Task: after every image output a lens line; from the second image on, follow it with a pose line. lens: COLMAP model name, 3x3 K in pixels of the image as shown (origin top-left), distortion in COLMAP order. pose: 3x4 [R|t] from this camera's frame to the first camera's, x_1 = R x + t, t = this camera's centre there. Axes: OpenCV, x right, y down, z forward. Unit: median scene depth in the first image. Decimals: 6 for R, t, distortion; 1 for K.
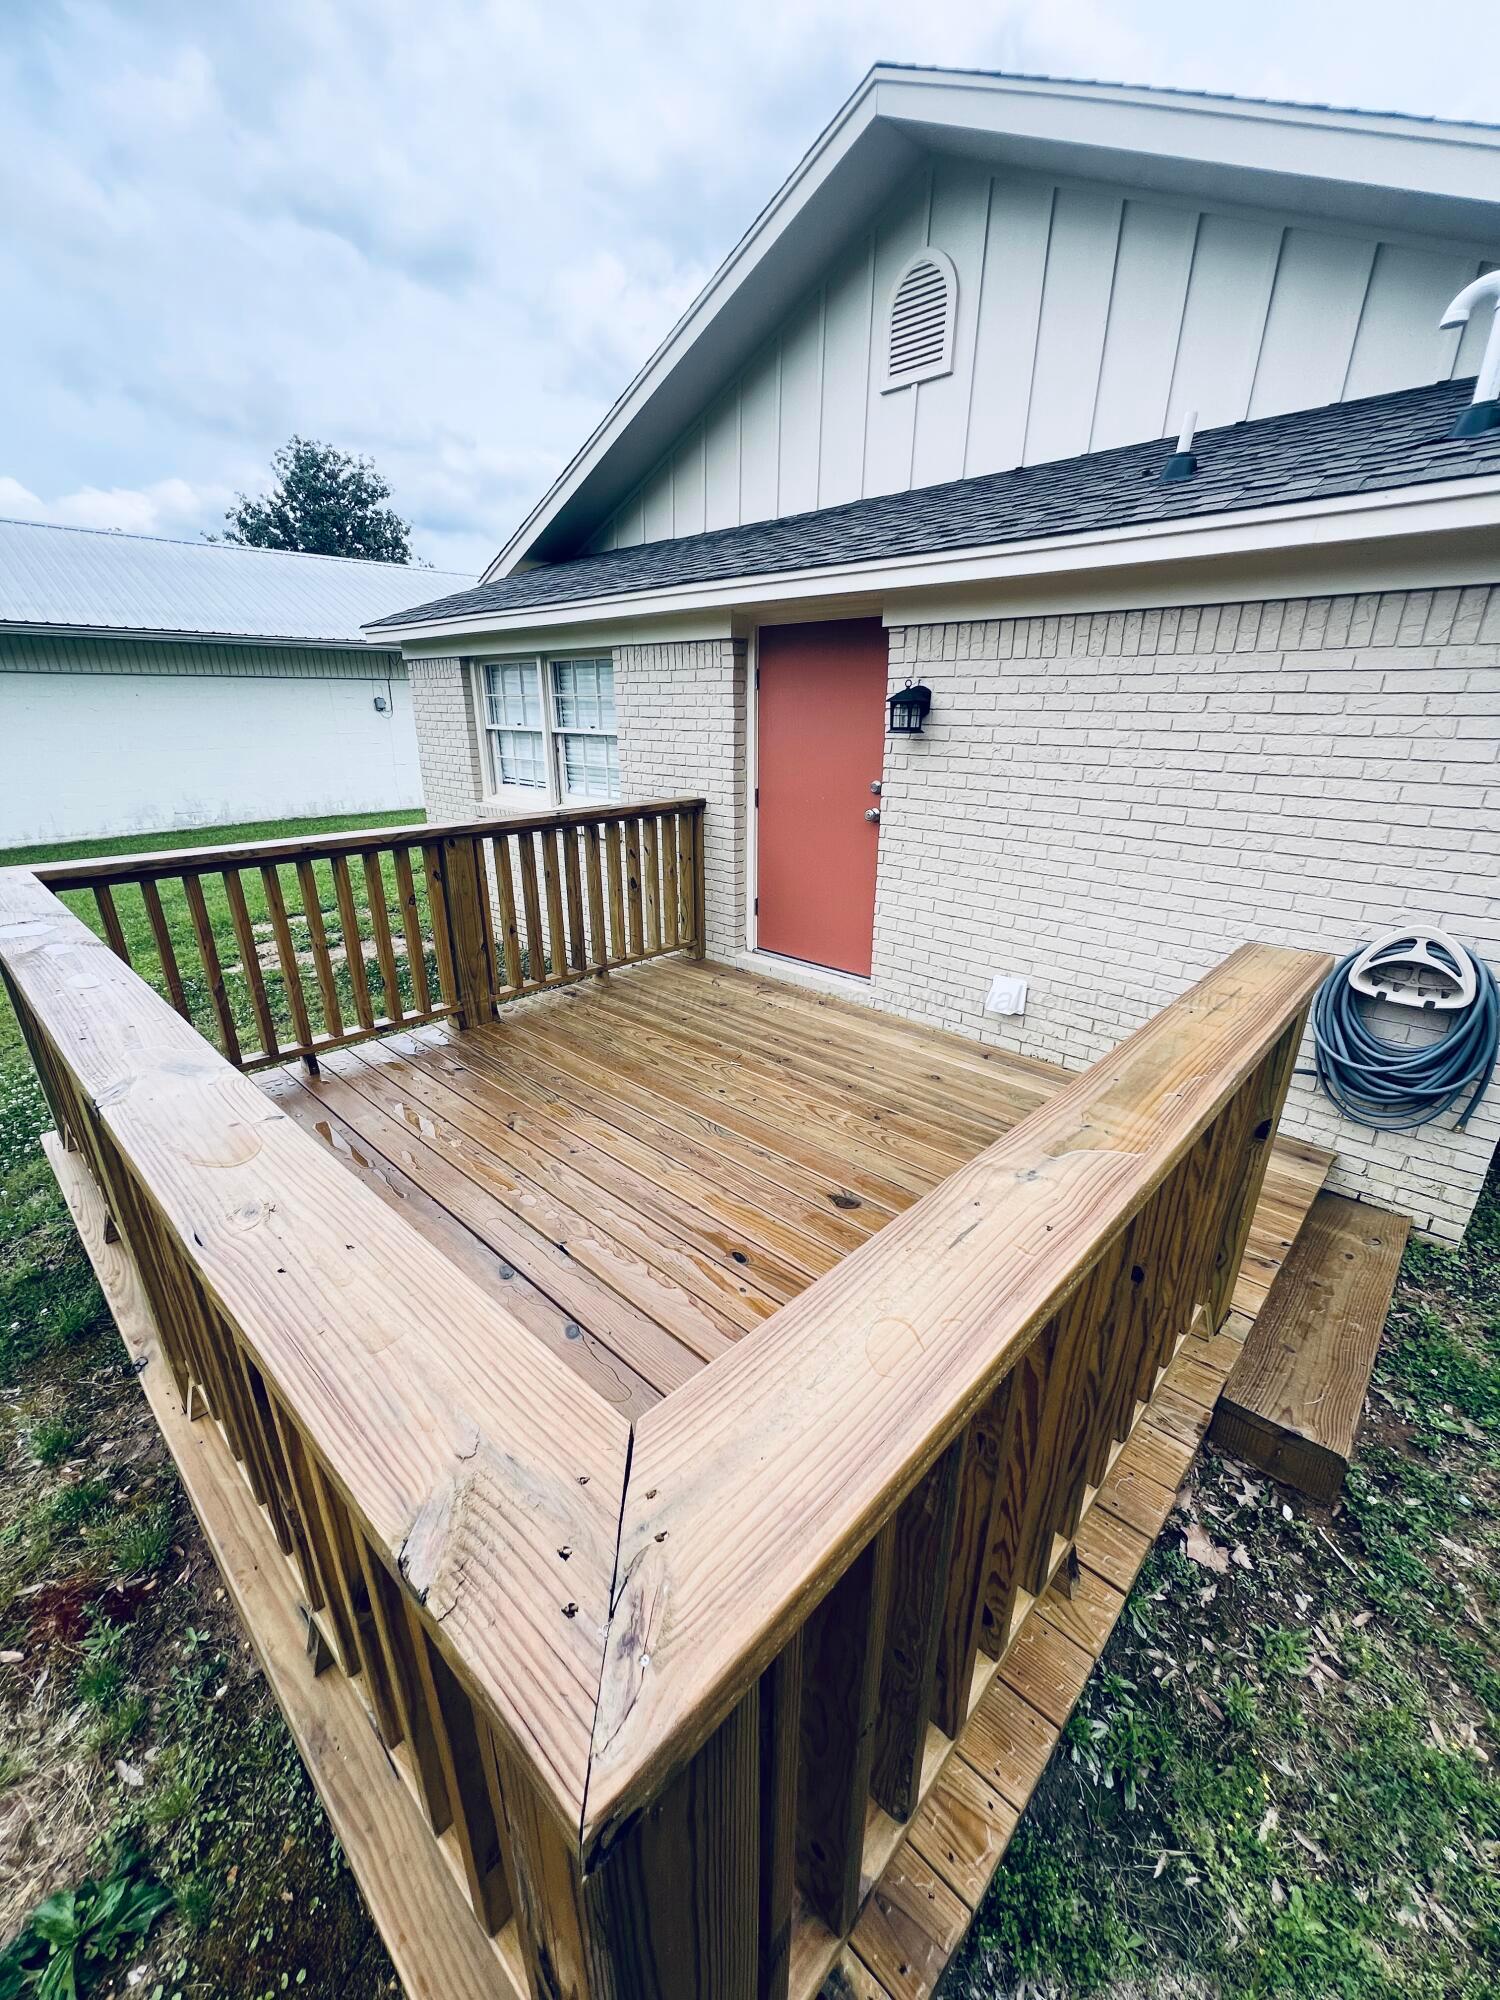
lens RADIAL K [[800.4, 0, 750.0], [0, 800.4, 1000.0], [0, 0, 1]] dist [-0.001375, 0.000363]
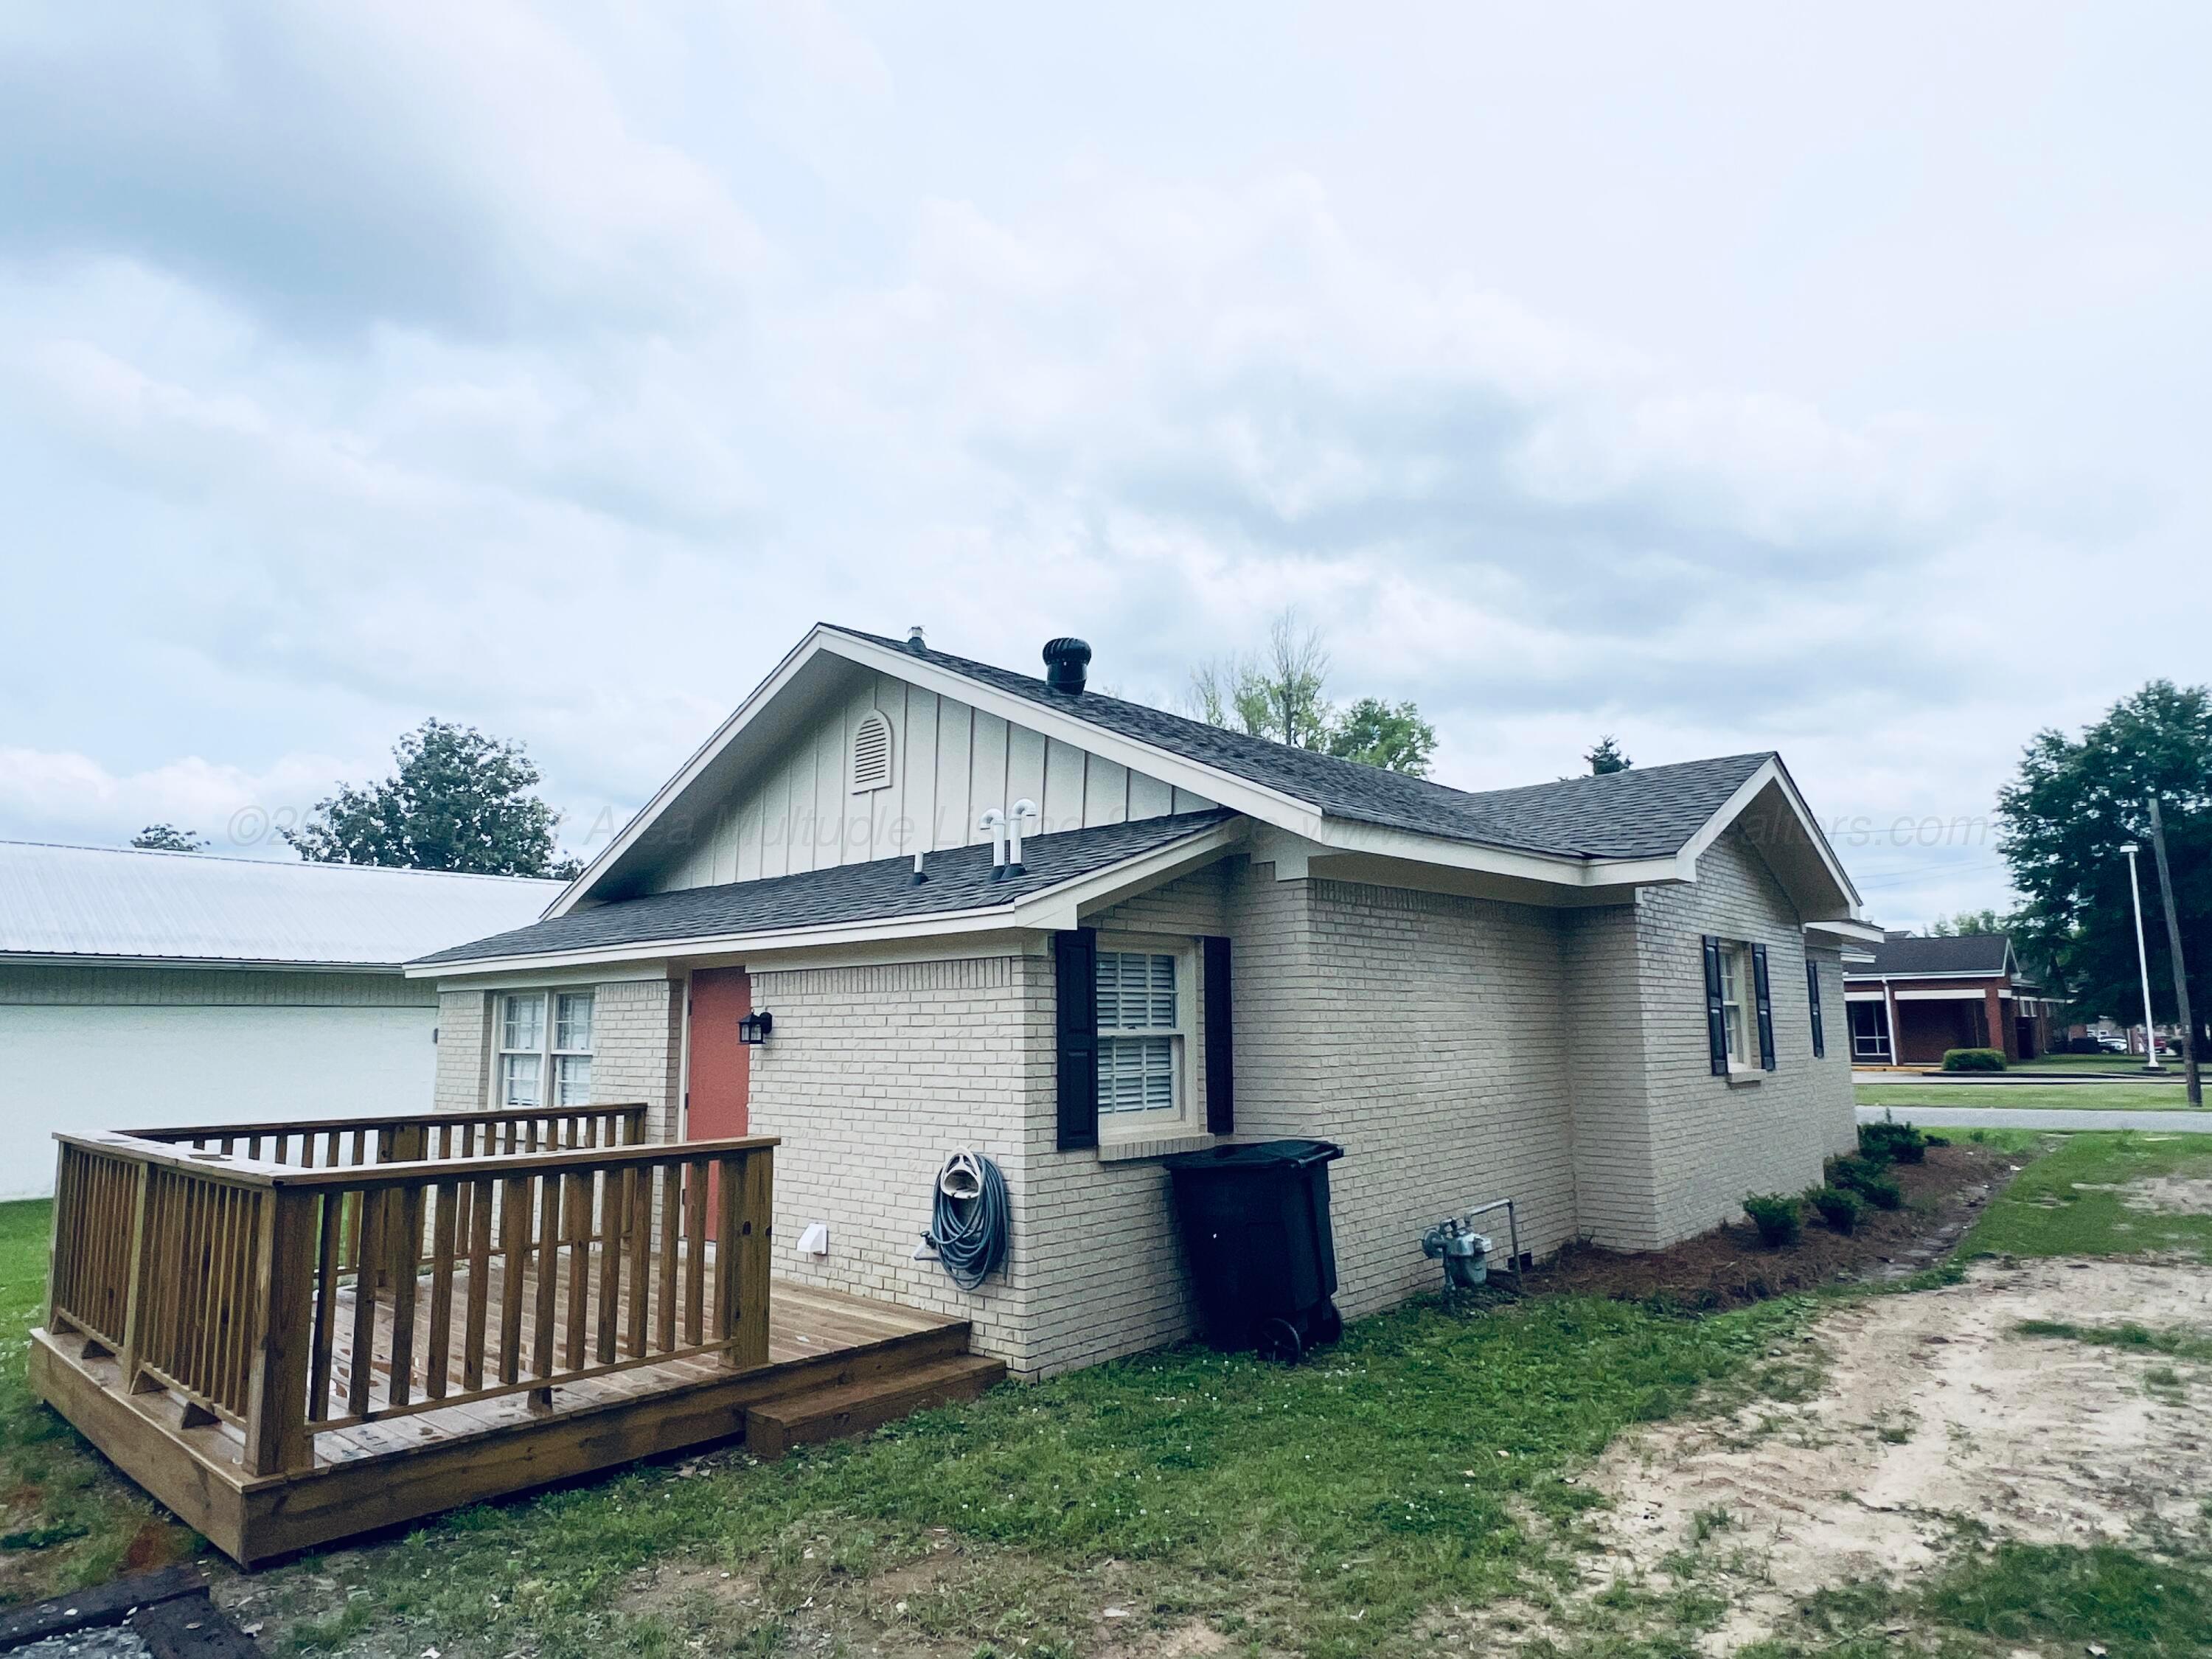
lens RADIAL K [[1313.4, 0, 1104.1], [0, 1313.4, 840.5], [0, 0, 1]] dist [-0.004742, 0.002119]
pose [[0.999598, -0.008403, 0.027089, 0.540871], [0.020357, 0.877603, -0.478956, 0.331534], [-0.019749, 0.479315, 0.877421, -0.851274]]
